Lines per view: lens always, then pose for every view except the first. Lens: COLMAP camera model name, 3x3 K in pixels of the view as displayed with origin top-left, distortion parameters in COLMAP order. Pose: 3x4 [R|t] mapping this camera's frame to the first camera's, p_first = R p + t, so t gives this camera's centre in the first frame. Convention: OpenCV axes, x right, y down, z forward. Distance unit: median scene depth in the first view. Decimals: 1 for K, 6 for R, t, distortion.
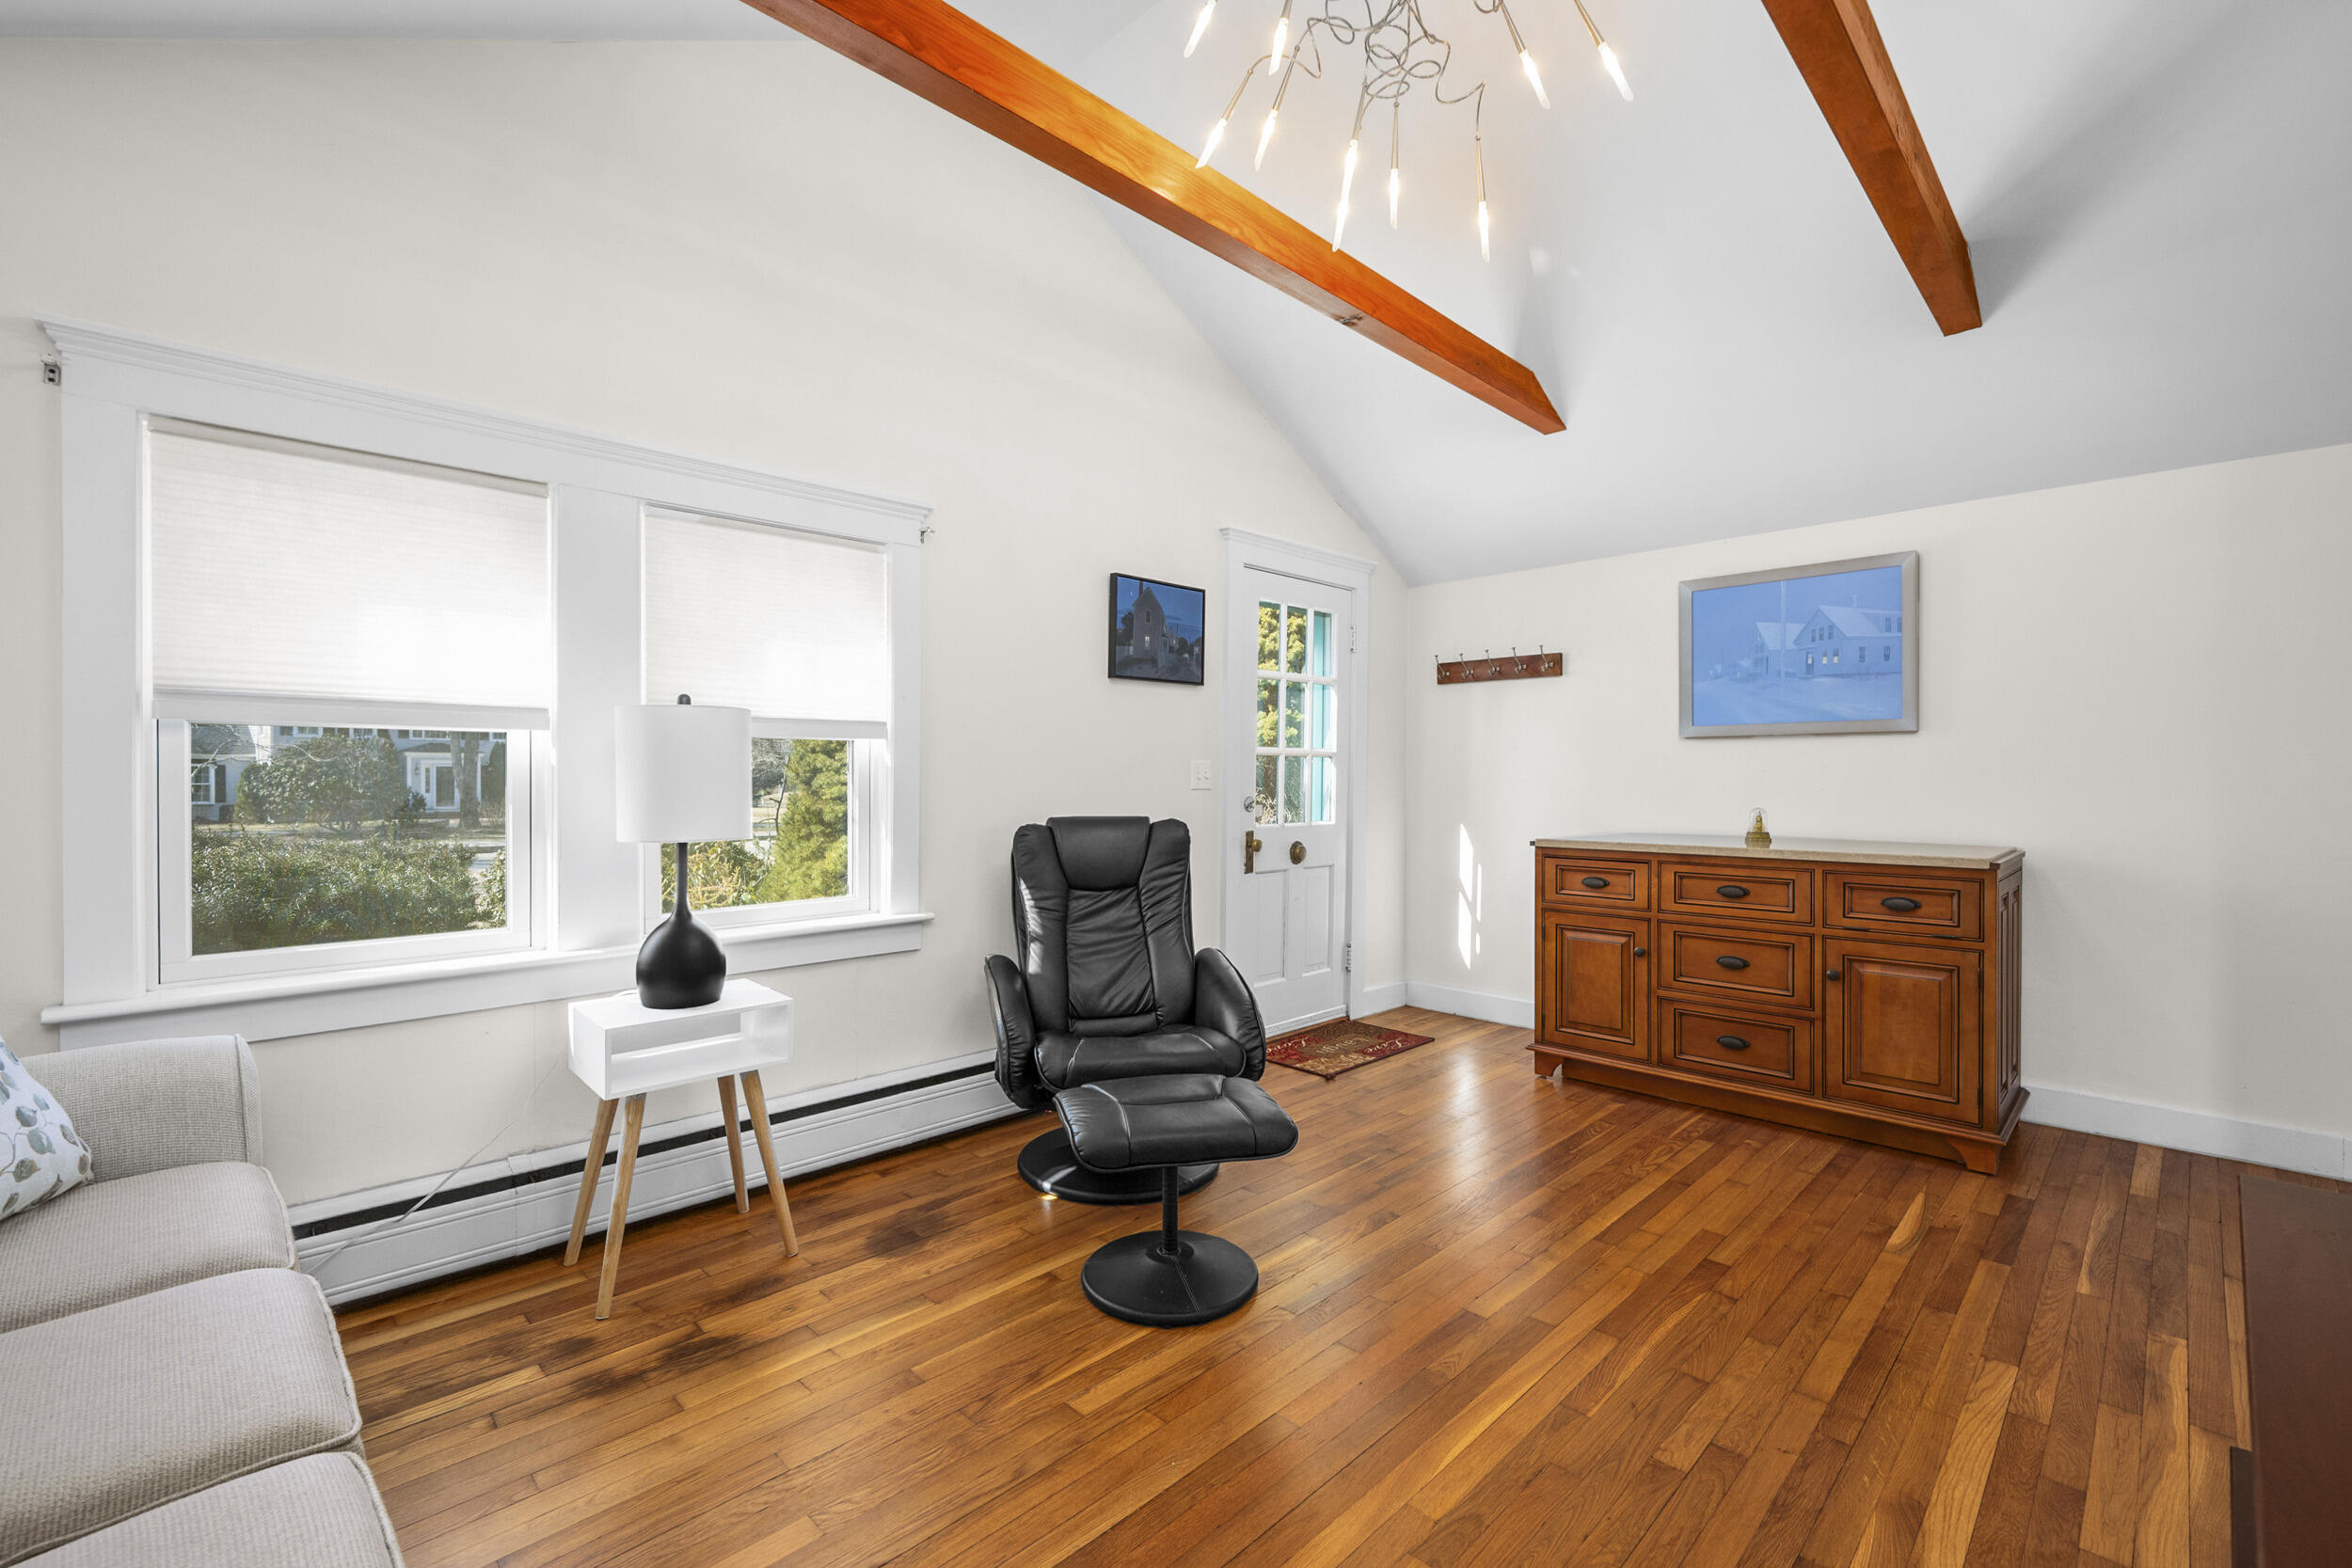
lens RADIAL K [[1026.5, 0, 1177.4], [0, 1026.5, 778.6], [0, 0, 1]] dist [0.000530, -0.000157]
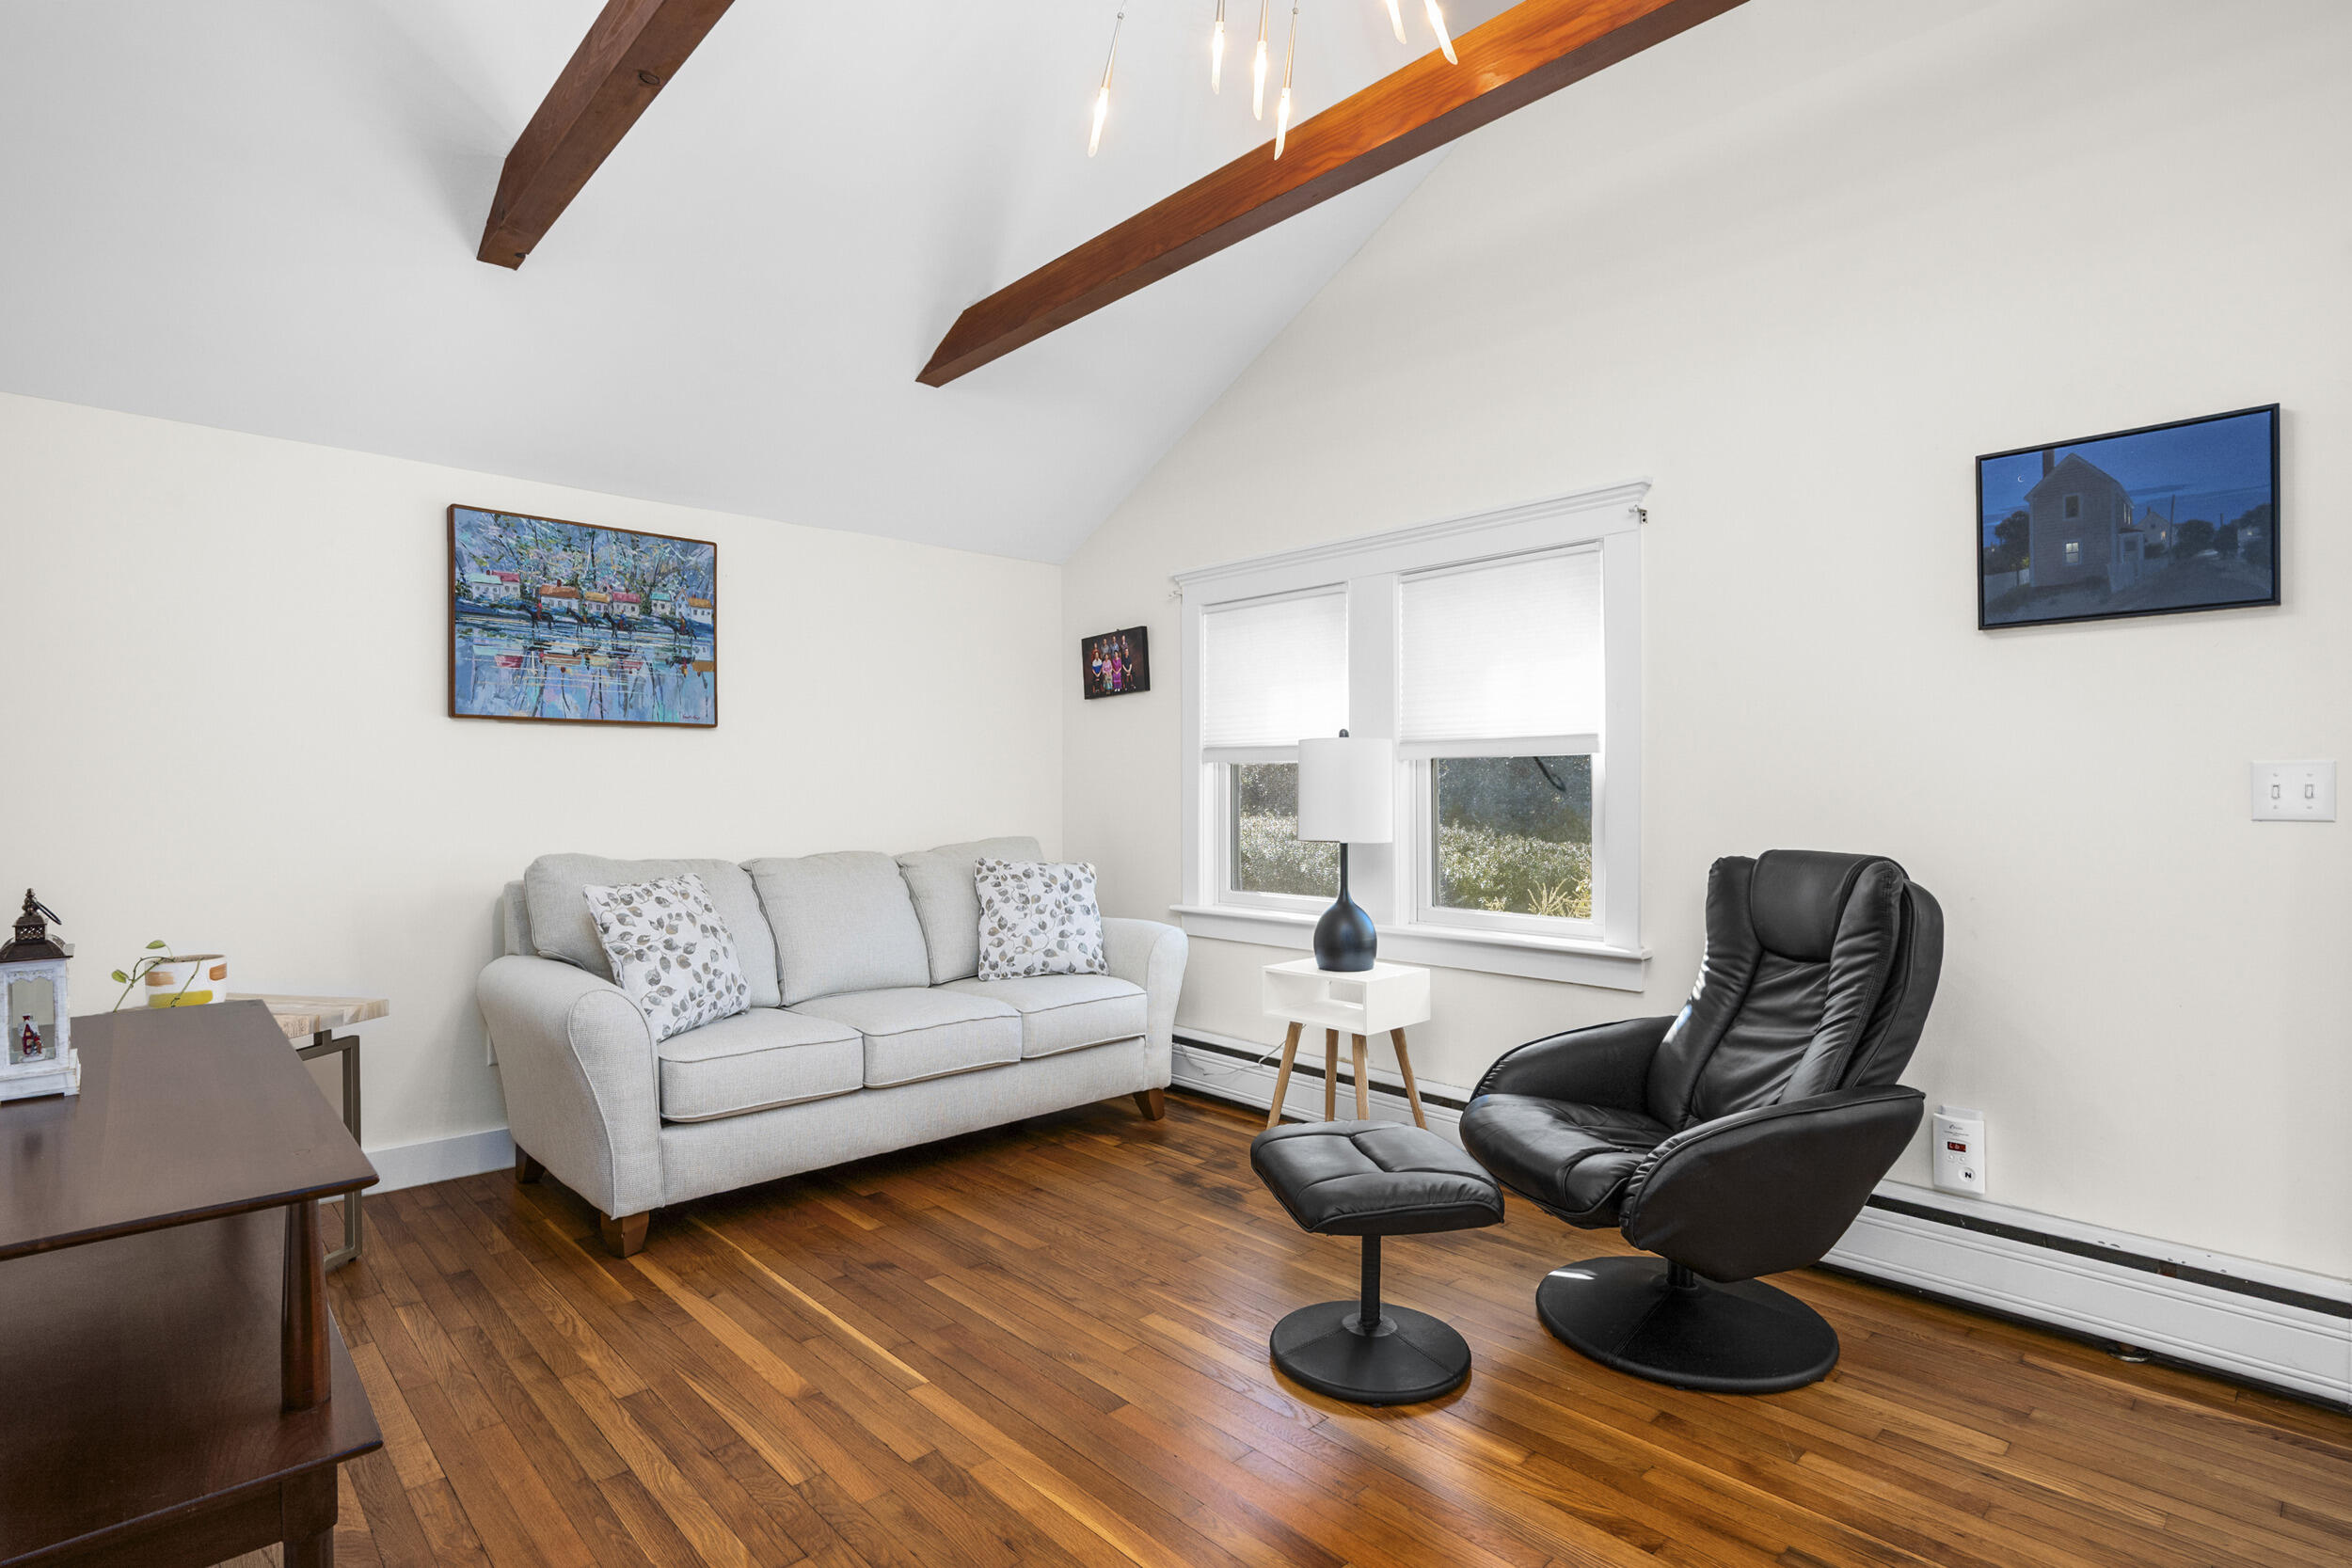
lens RADIAL K [[1176.3, 0, 1162.8], [0, 1176.3, 786.5], [0, 0, 1]] dist [-0.003813, 0.000647]
pose [[-0.048358, -0.009835, -0.998782, 0.670282], [-0.006228, 0.999935, -0.009545, 0.003747], [0.998811, 0.005758, -0.048417, 0.568769]]
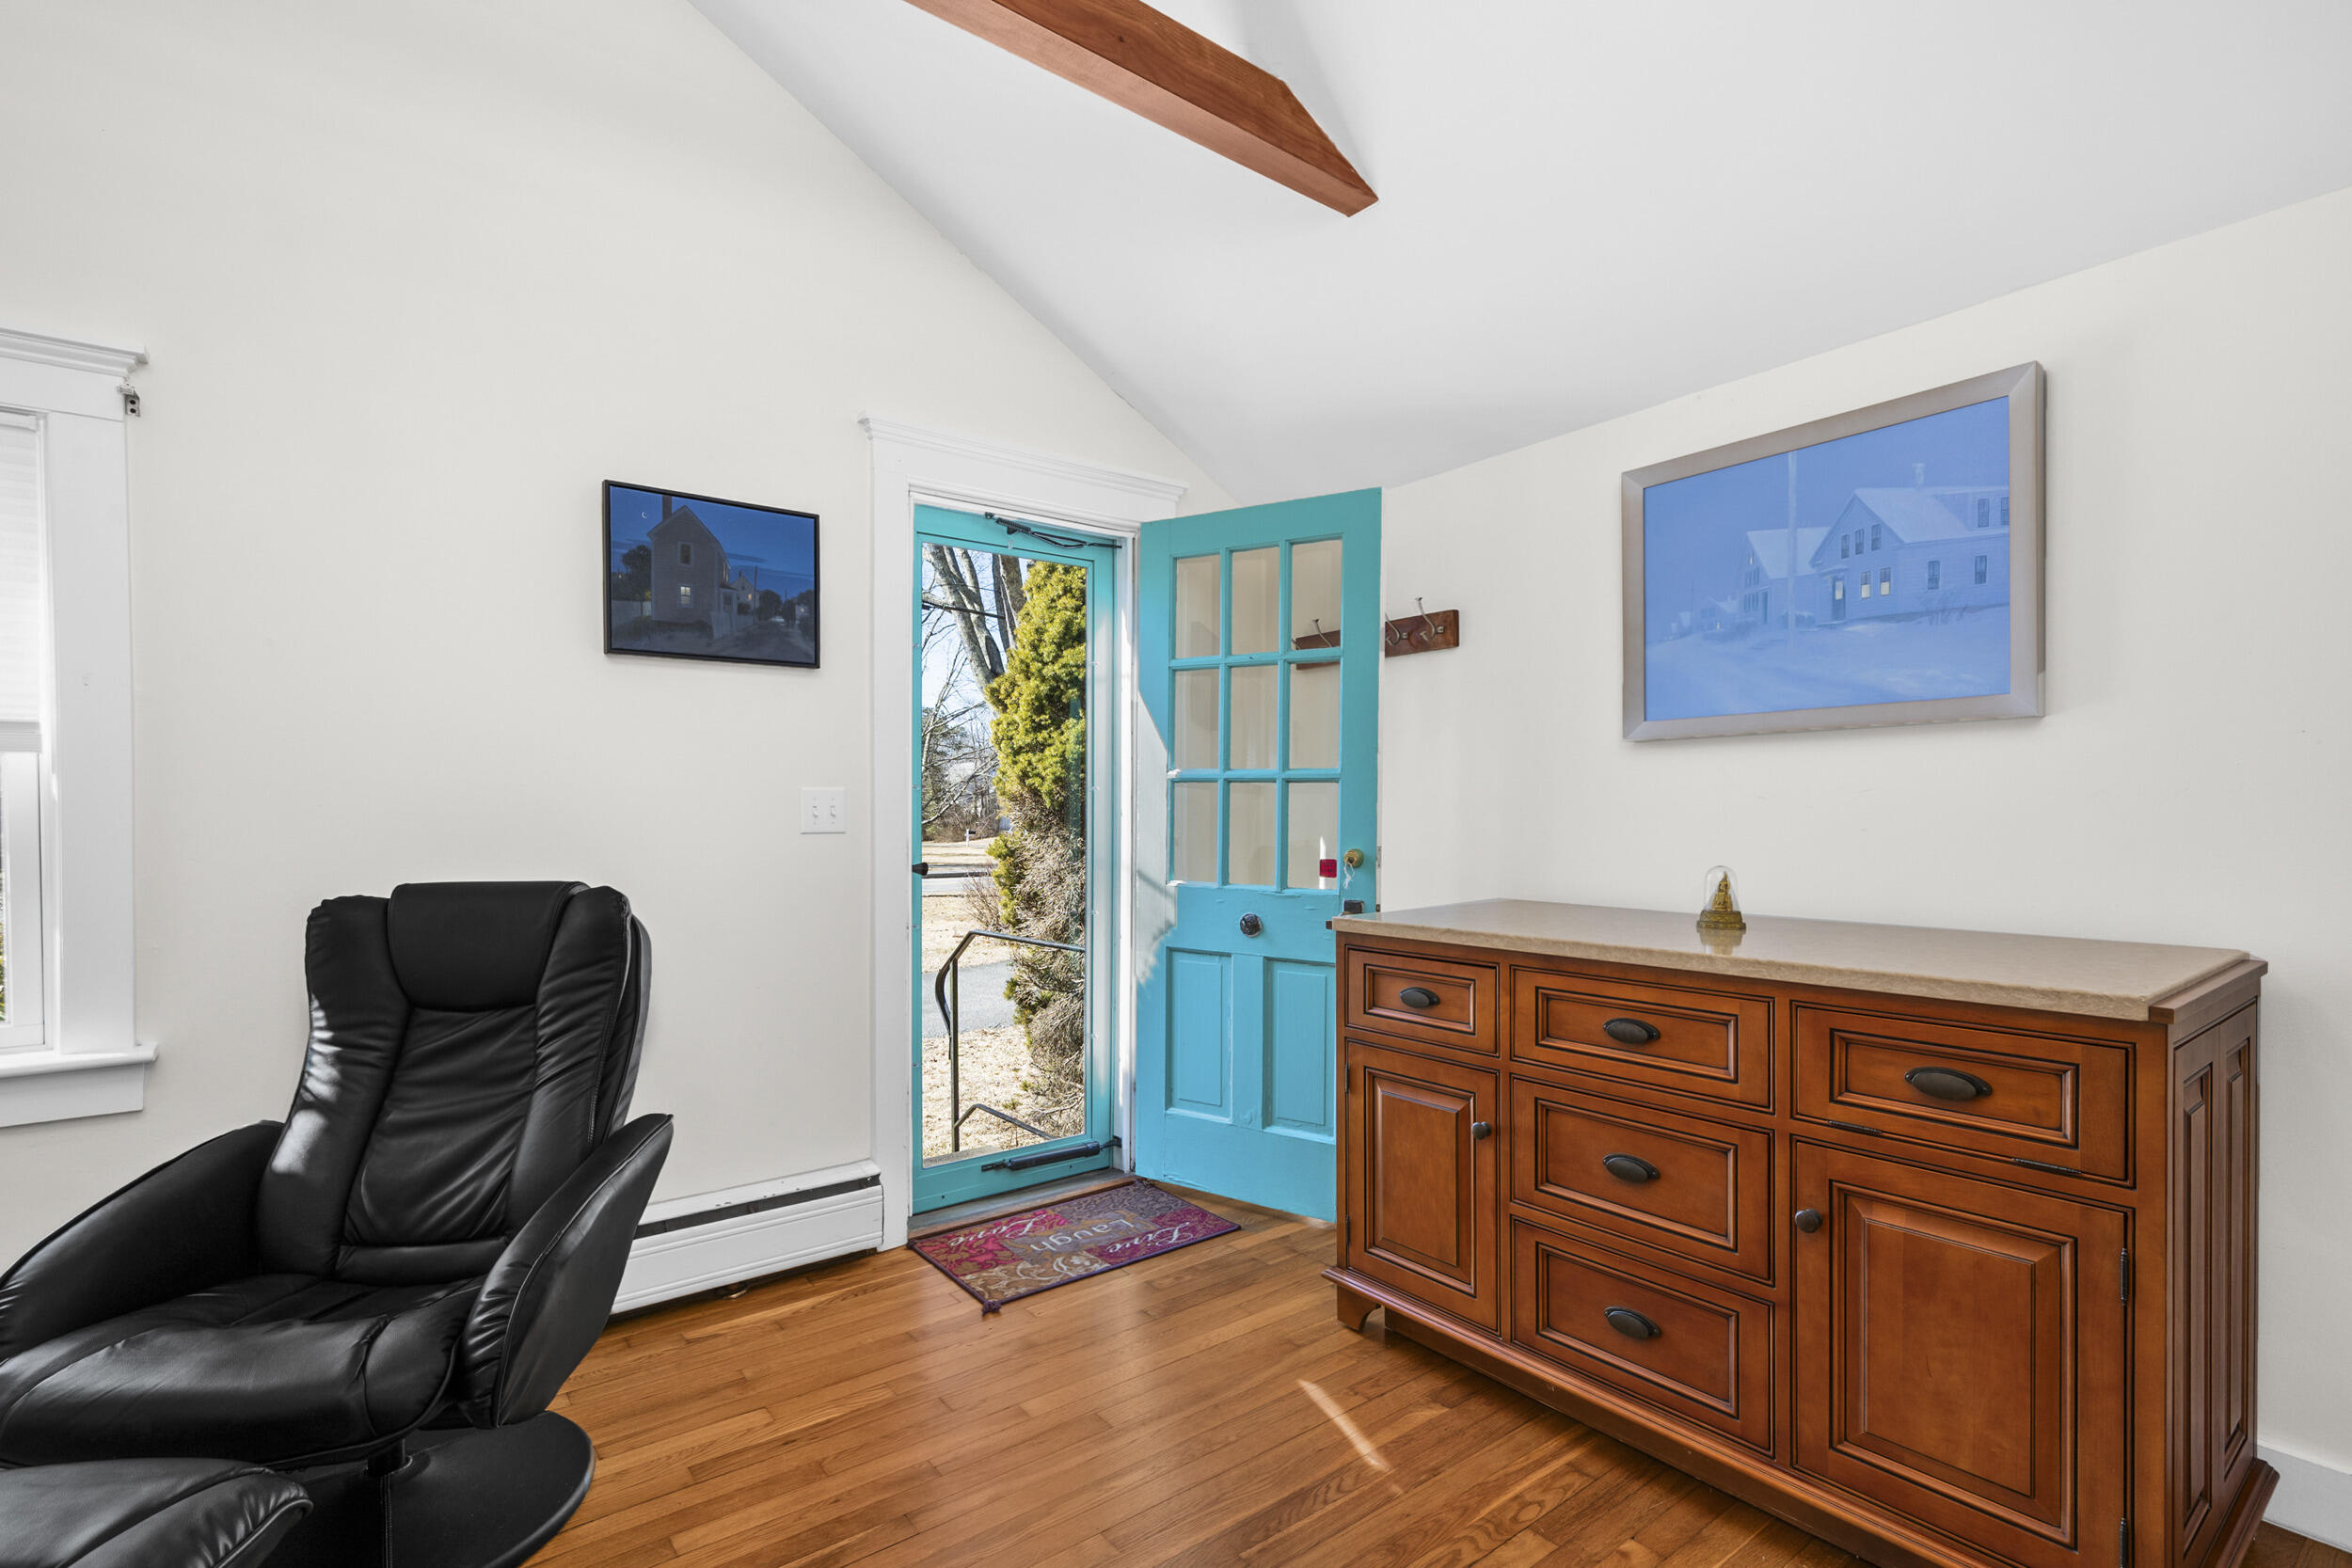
lens RADIAL K [[1100.0, 0, 1165.2], [0, 1100.0, 821.6], [0, 0, 1]] dist [-0.001934, 0.002310]
pose [[0.991308, -0.004525, -0.131487, 0.363962], [0.005458, 0.999962, 0.006735, 0.000190], [0.131452, -0.007394, 0.991295, 0.403020]]
